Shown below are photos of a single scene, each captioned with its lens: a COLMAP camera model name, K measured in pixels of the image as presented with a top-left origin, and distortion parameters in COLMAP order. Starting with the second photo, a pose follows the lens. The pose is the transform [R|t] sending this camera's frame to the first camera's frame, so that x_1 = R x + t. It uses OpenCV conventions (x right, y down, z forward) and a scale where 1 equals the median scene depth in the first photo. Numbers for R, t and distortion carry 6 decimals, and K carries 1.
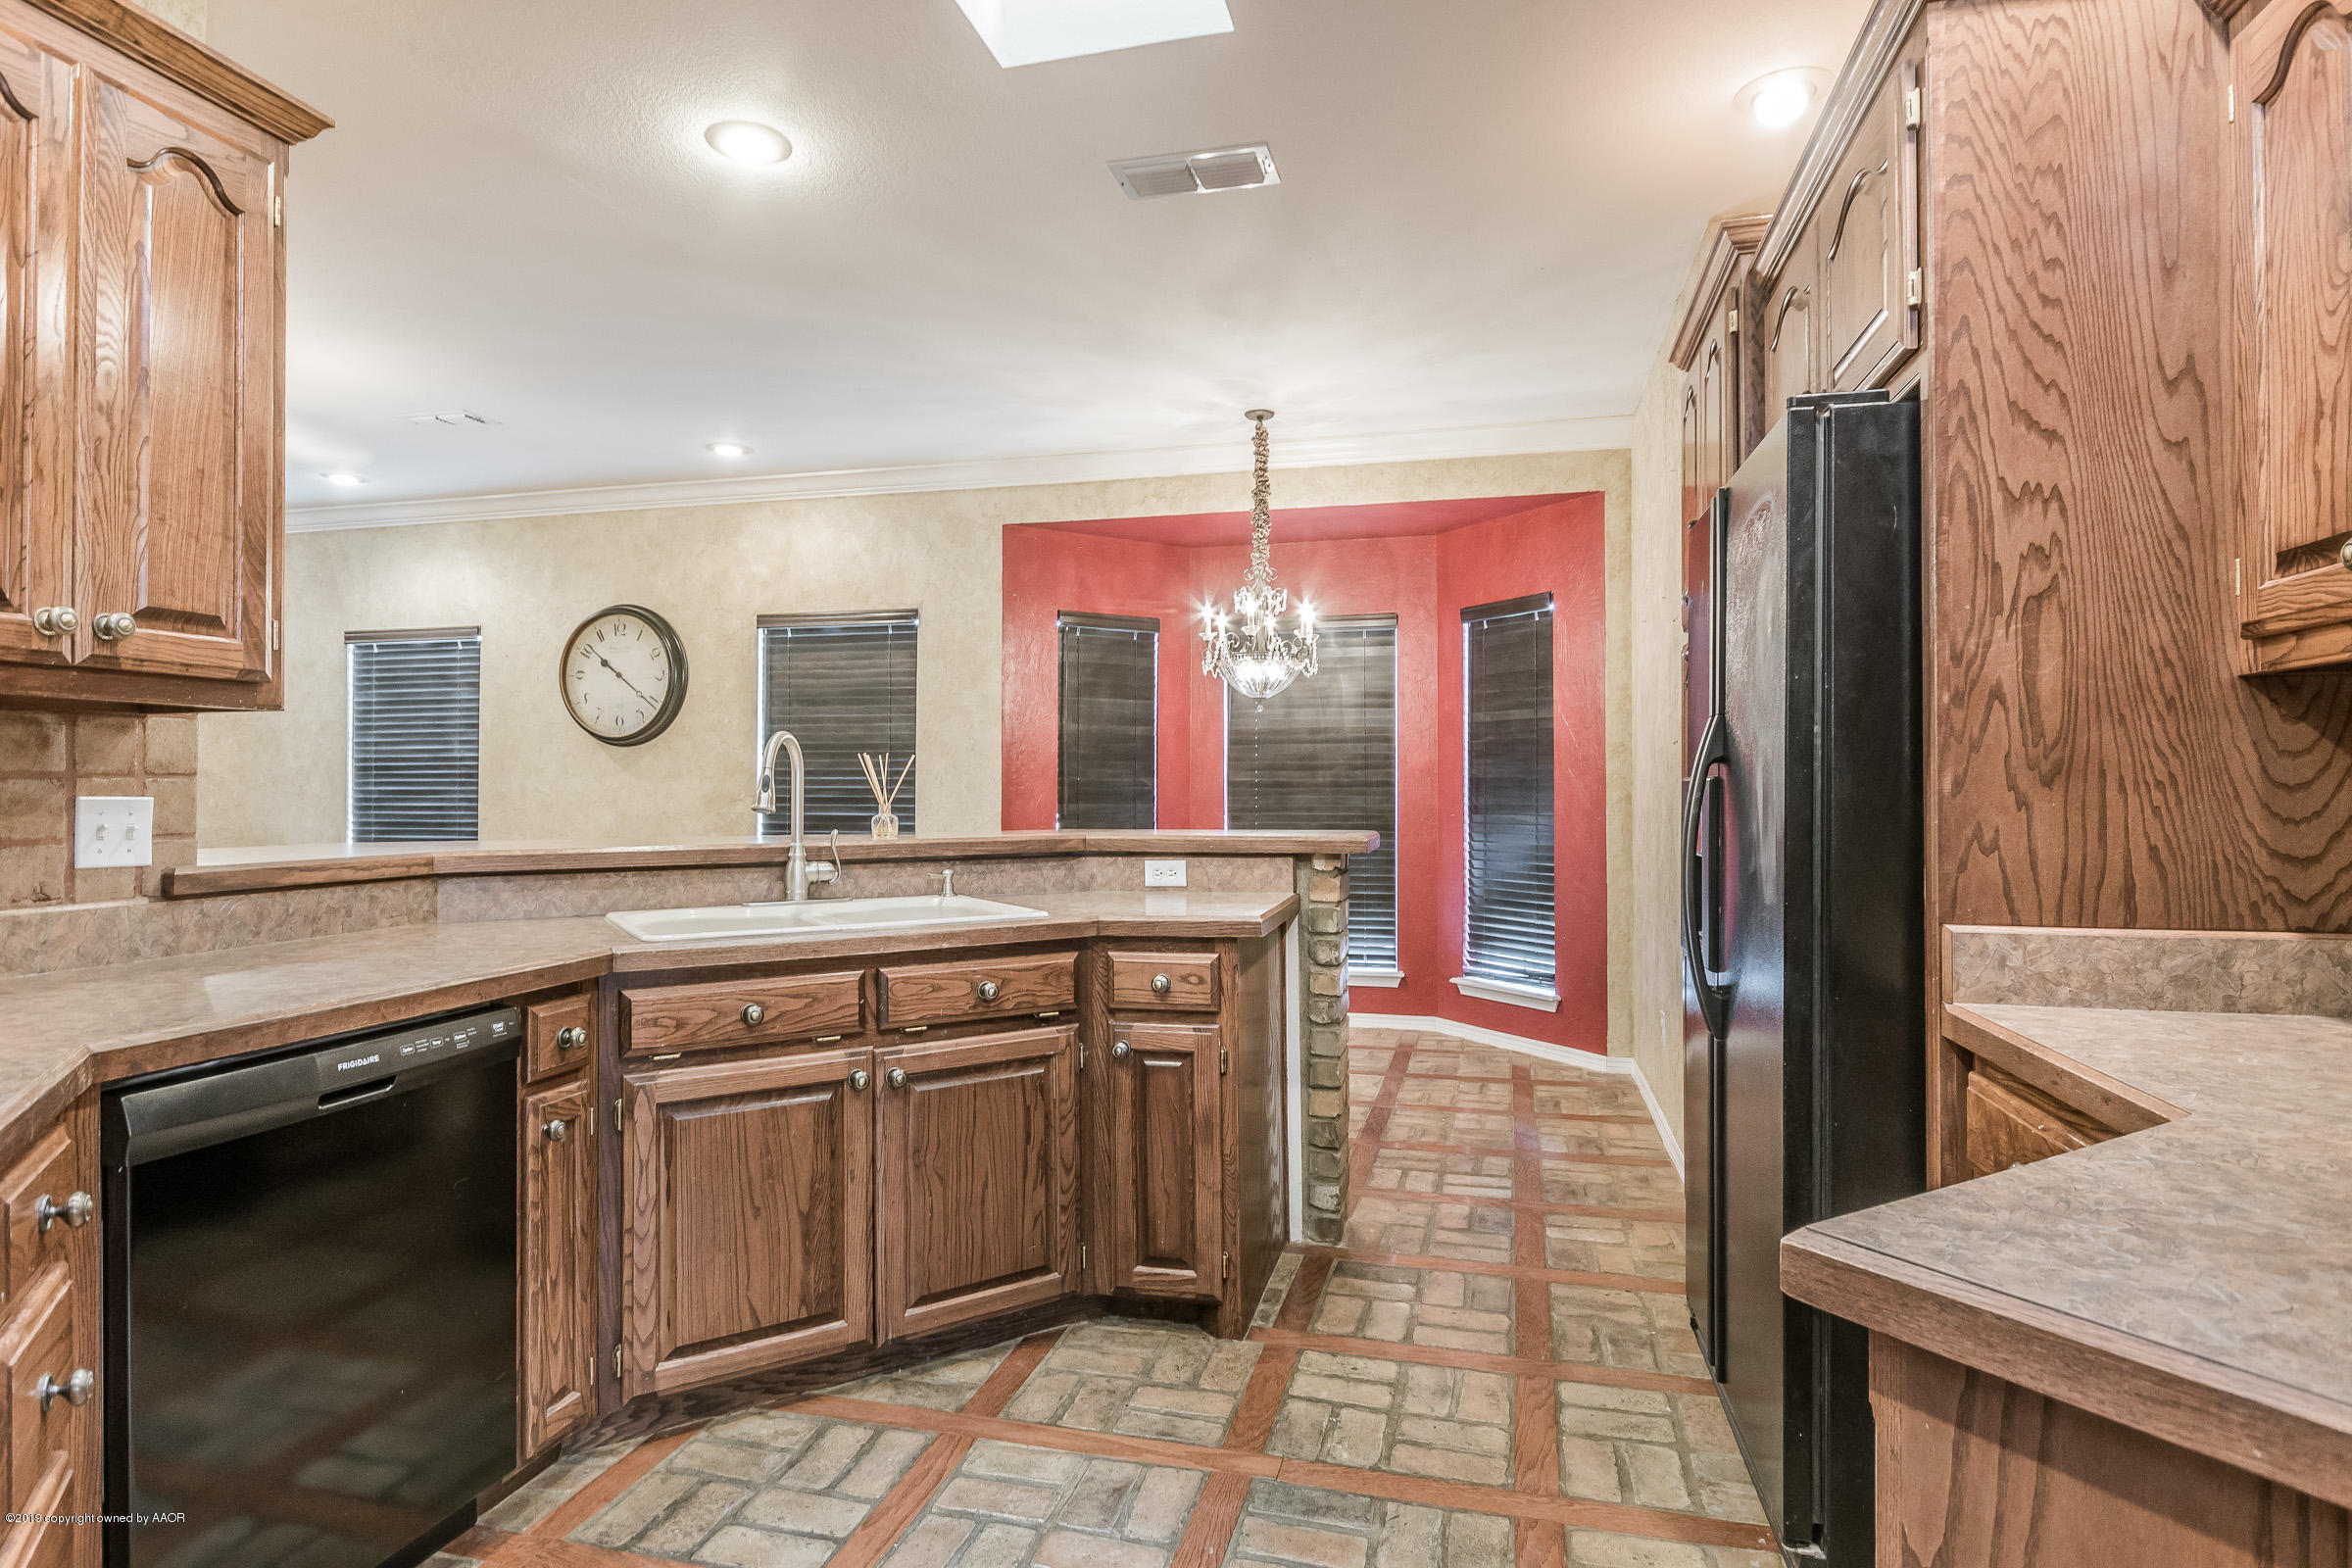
lens RADIAL K [[1247.7, 0, 1183.0], [0, 1247.7, 781.7], [0, 0, 1]] dist [-0.005758, -0.003453]
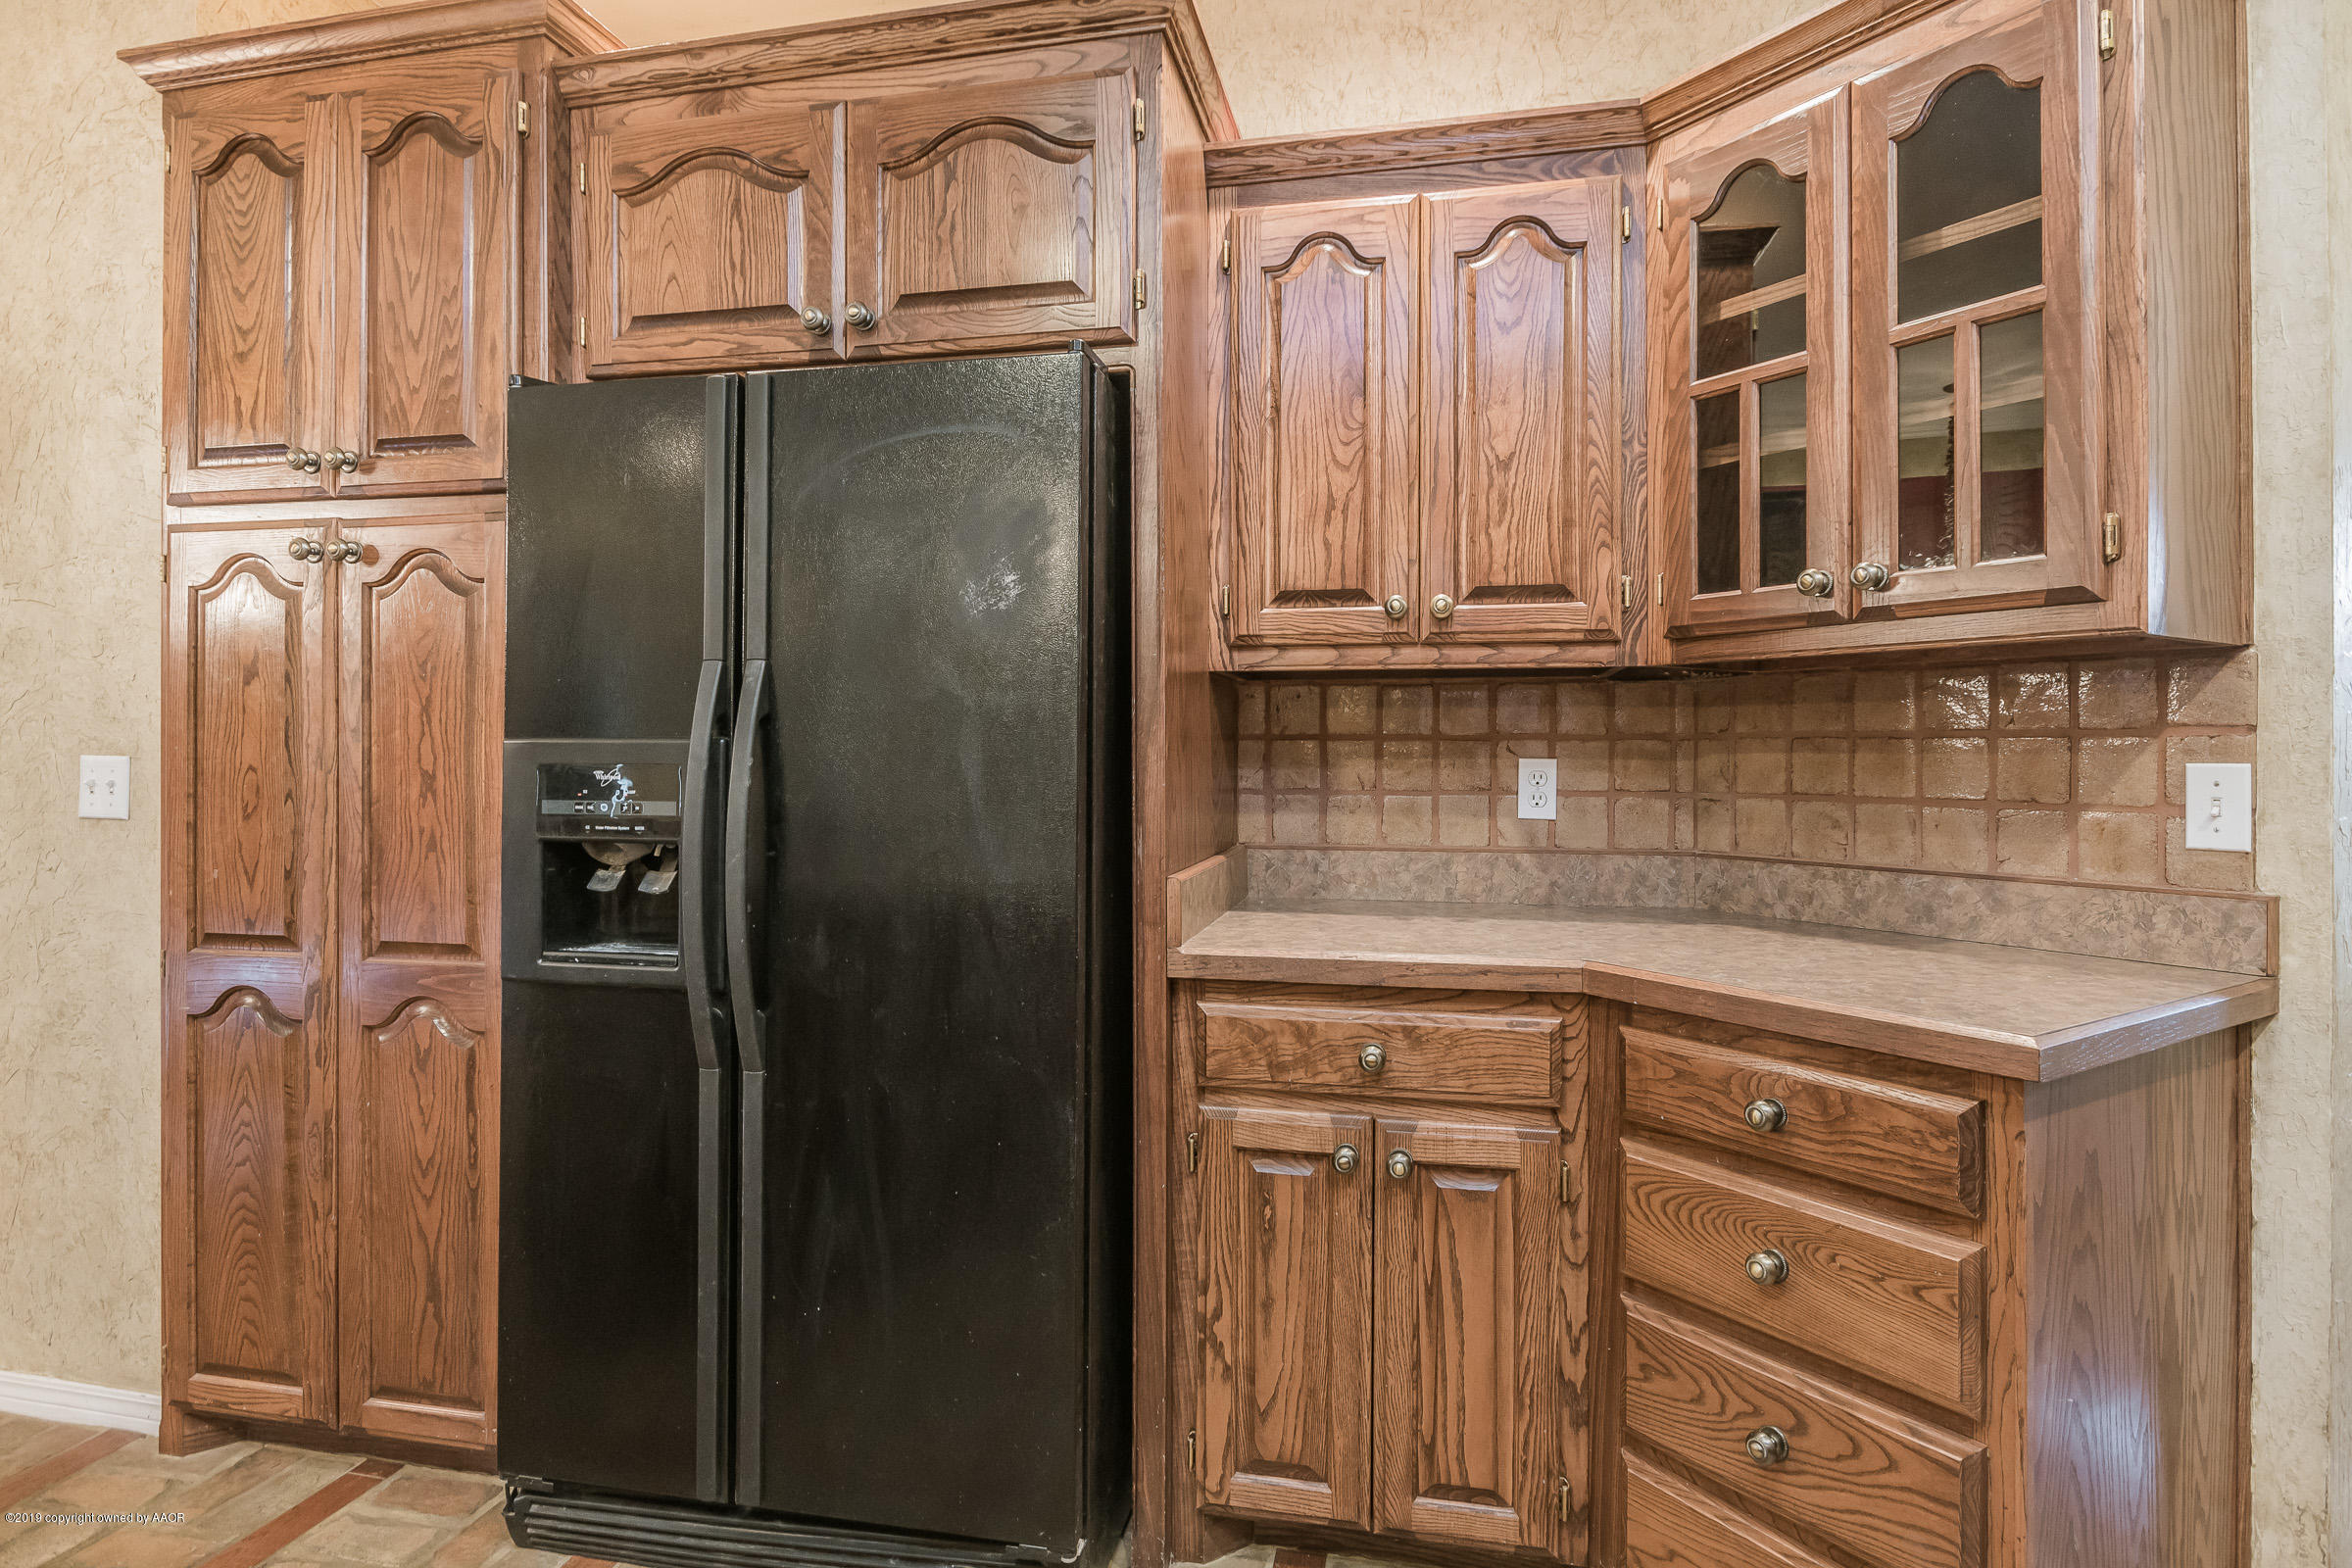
lens RADIAL K [[1247.7, 0, 1149.2], [0, 1247.7, 746.7], [0, 0, 1]] dist [-0.005758, -0.003453]
pose [[-0.037135, 0.002940, 0.999306, -0.376838], [-0.006272, 0.999975, -0.003175, 0.002189], [-0.999291, -0.006386, -0.037116, 0.803156]]
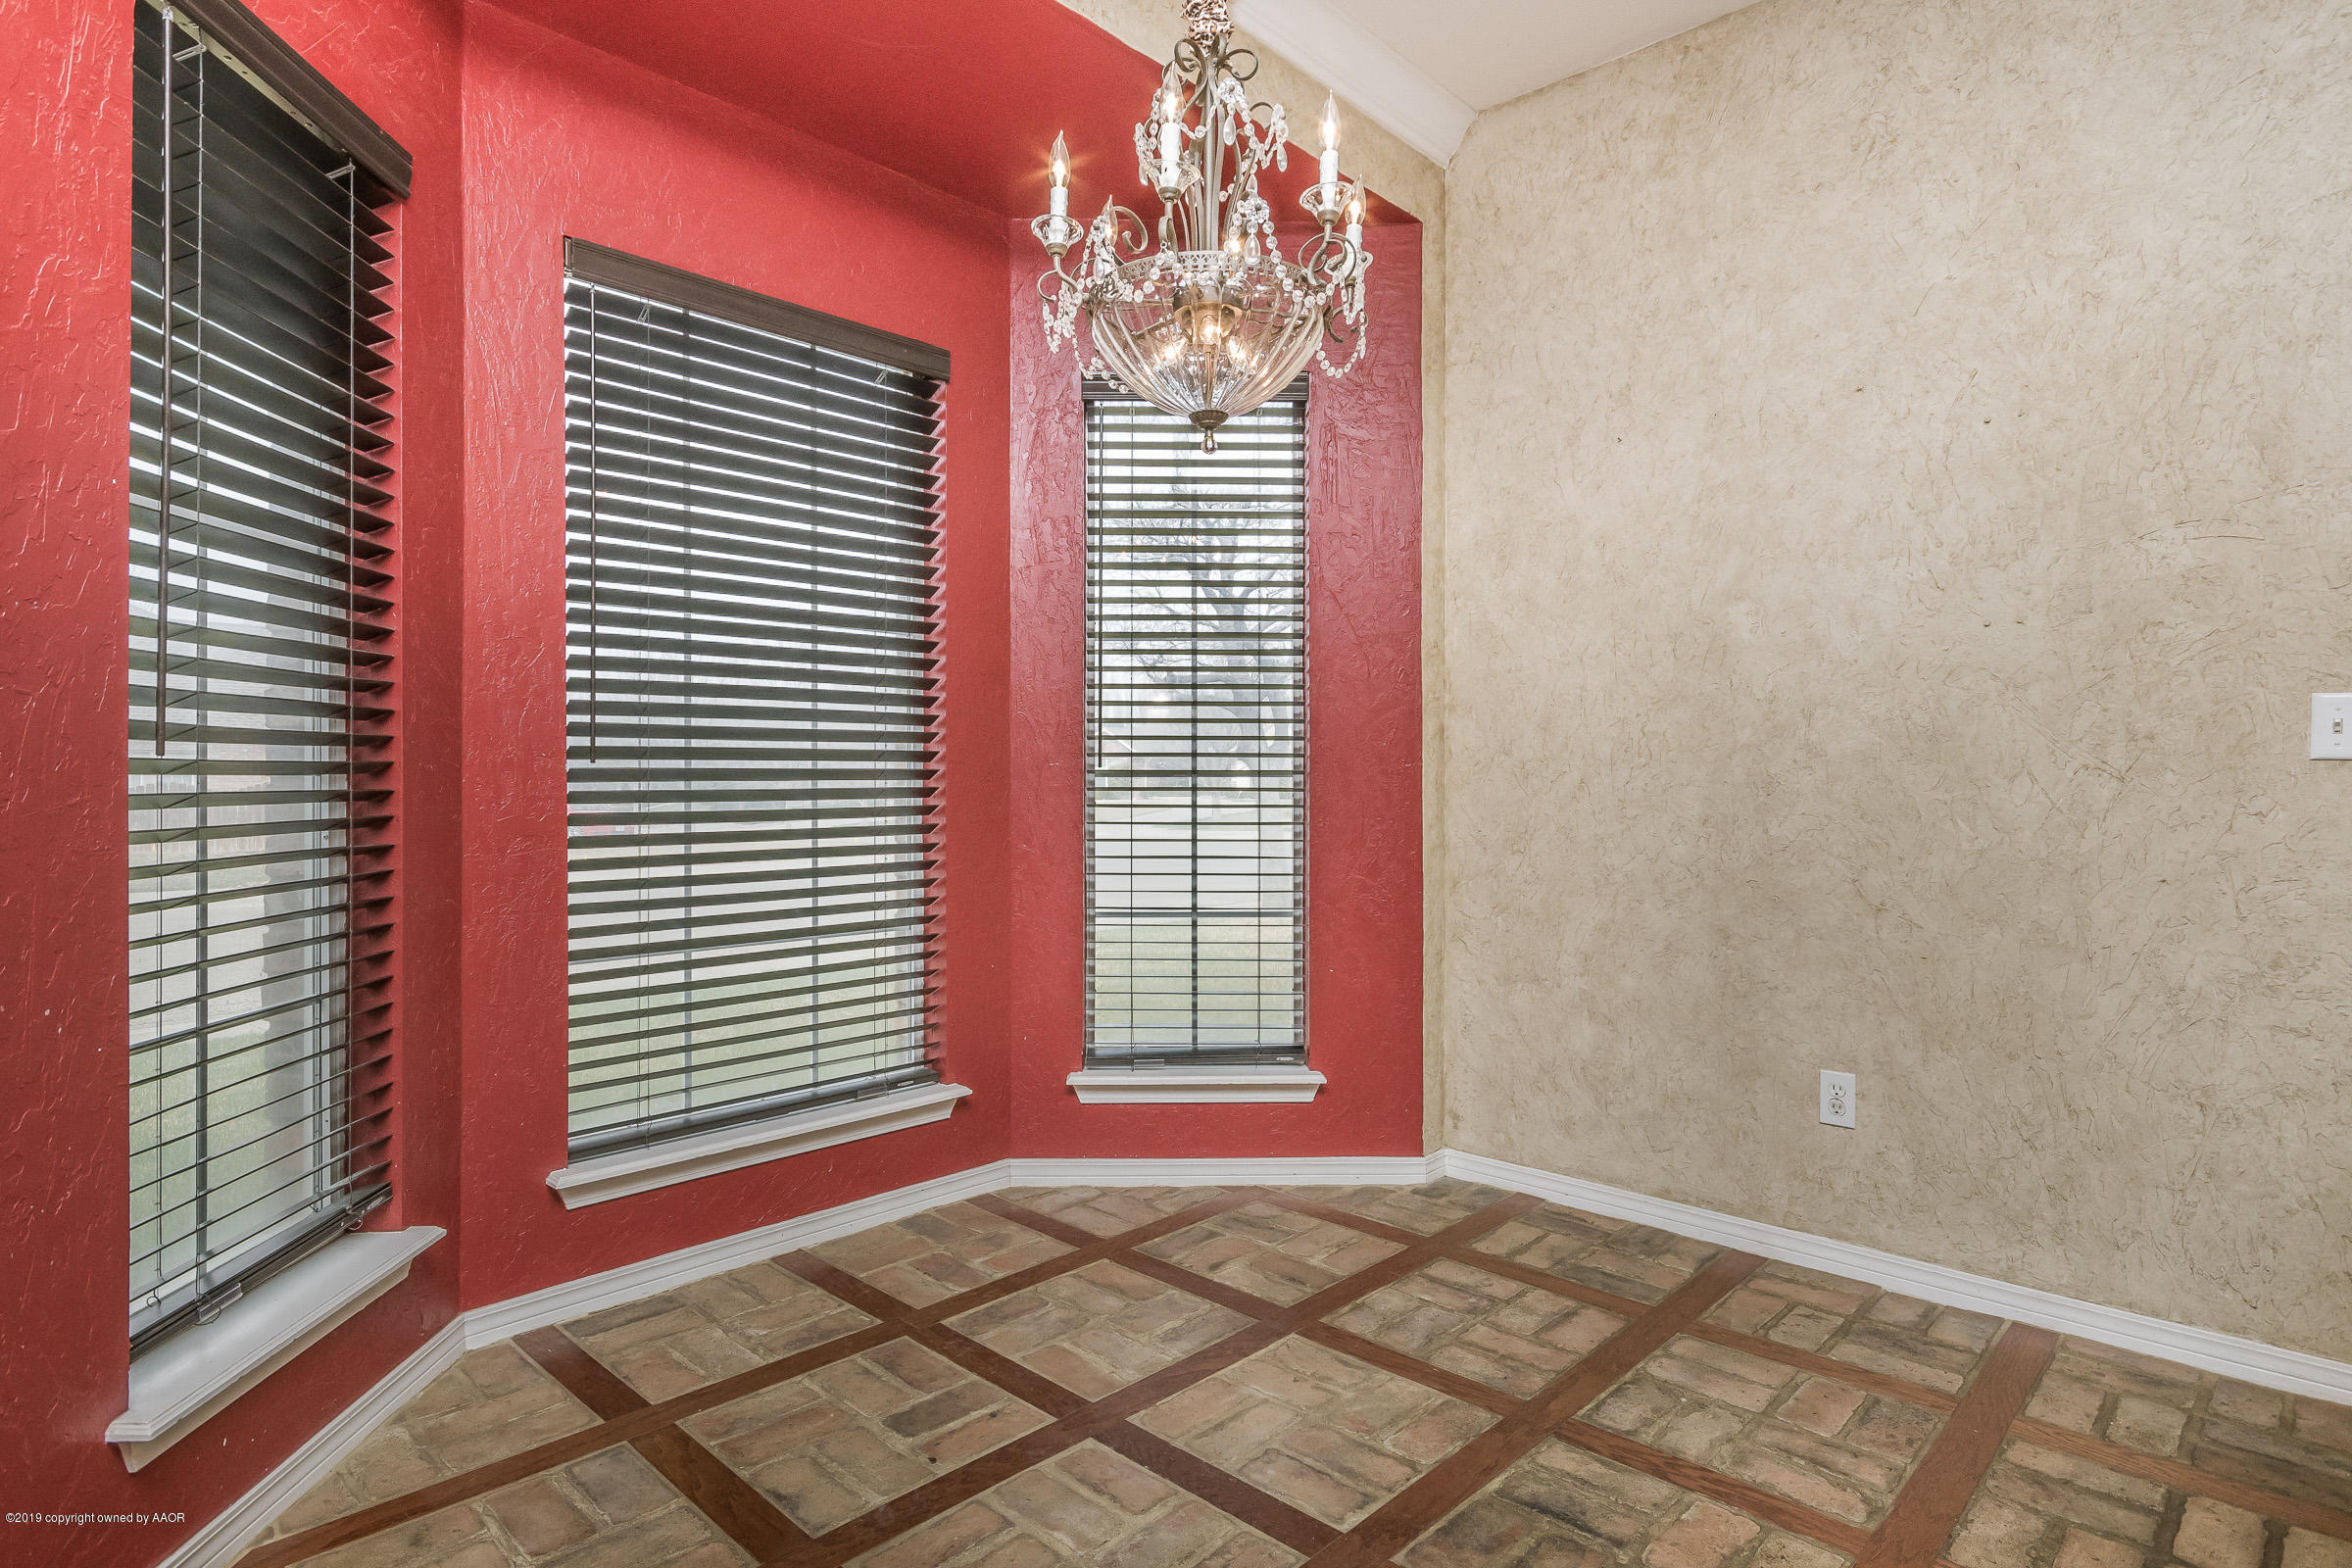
lens RADIAL K [[1247.7, 0, 1177.4], [0, 1247.7, 772.6], [0, 0, 1]] dist [-0.005758, -0.003453]
pose [[0.485750, -0.002952, 0.874093, -0.602971], [-0.004742, 0.999971, 0.006013, 0.073060], [-0.874085, -0.007066, 0.485722, 1.971430]]
